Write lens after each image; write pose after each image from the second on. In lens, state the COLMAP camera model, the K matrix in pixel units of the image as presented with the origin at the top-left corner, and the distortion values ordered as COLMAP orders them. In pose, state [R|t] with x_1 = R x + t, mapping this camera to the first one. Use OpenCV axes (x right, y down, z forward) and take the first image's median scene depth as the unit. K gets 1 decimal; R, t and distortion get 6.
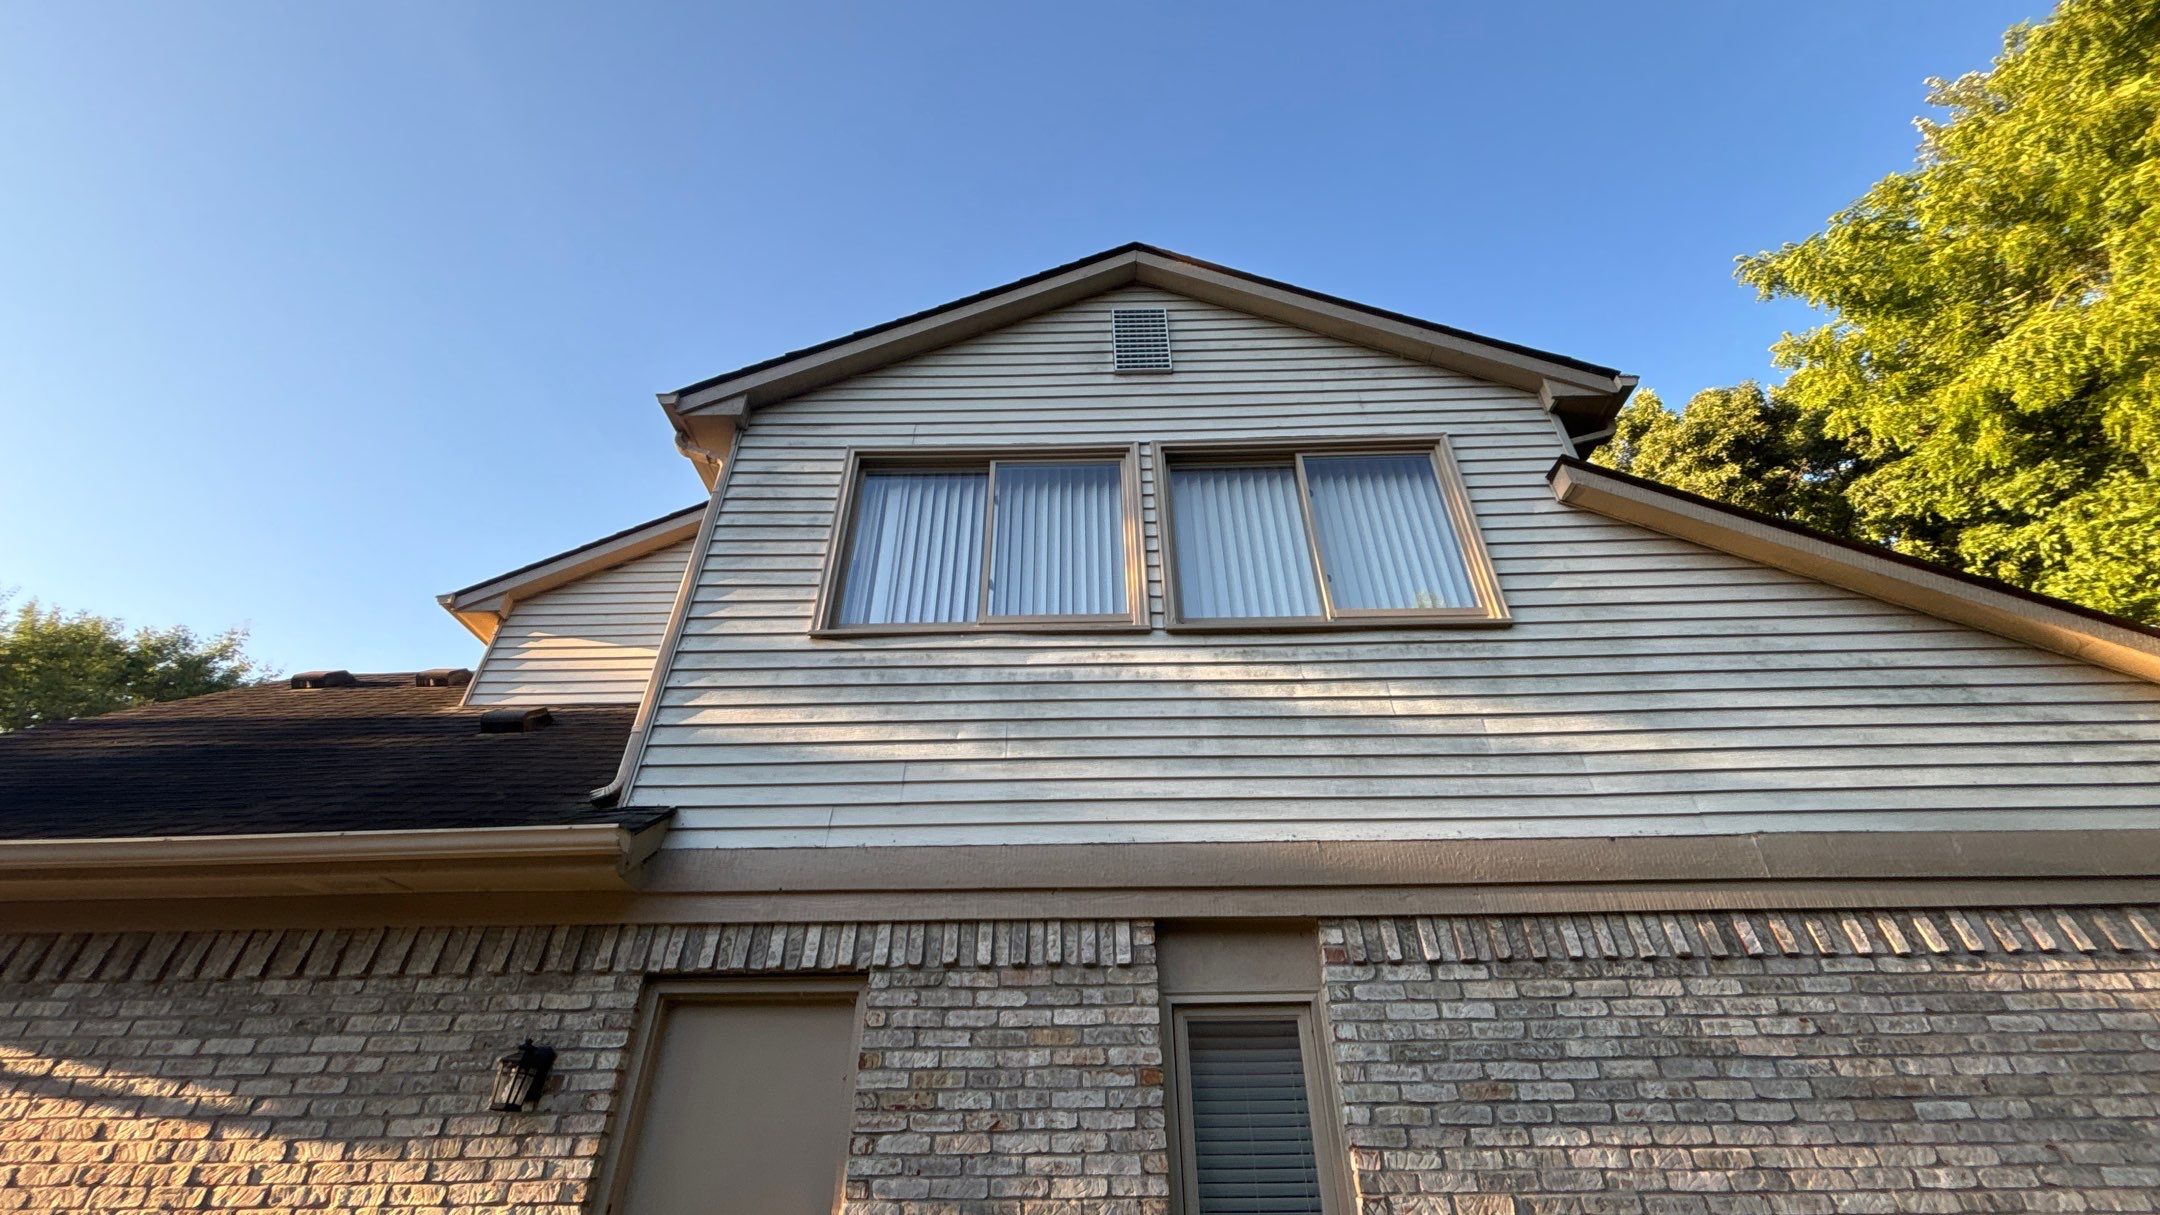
lens RADIAL K [[905.3, 0, 1090.1], [0, 905.3, 599.5], [0, 0, 1]] dist [-0.008423, 0.006018]
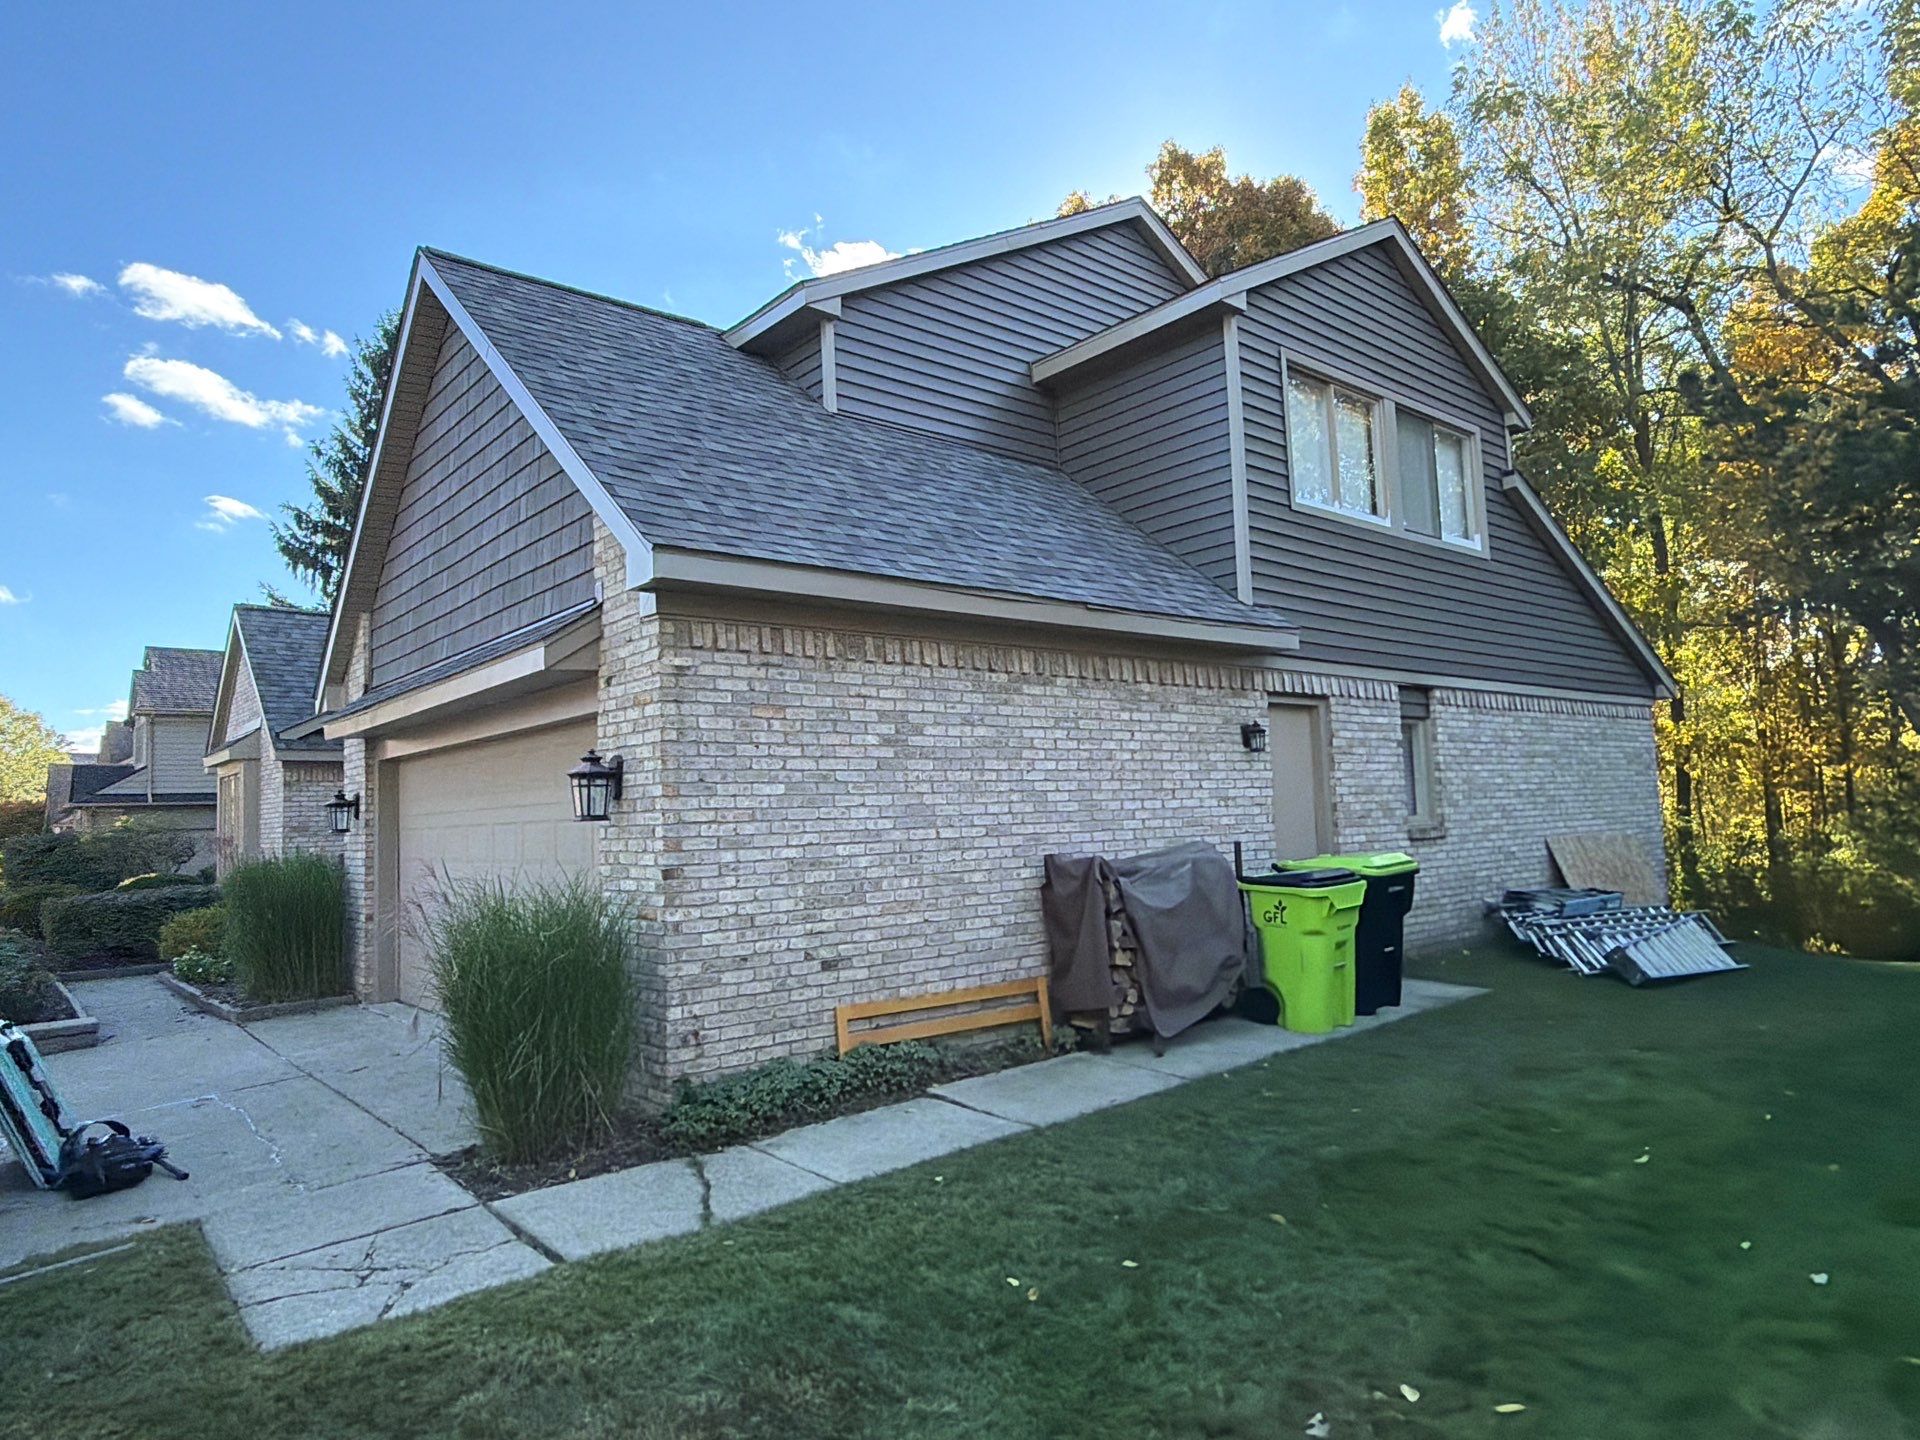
lens RADIAL K [[1195.3, 0, 960.0], [0, 1195.3, 720.0], [0, 0, 1]] dist [0.000941, -0.000685]
pose [[0.739669, 0.037150, 0.671945, -2.874005], [-0.371767, 0.854847, 0.361975, -0.246647], [-0.560963, -0.517548, 0.646115, -0.375683]]
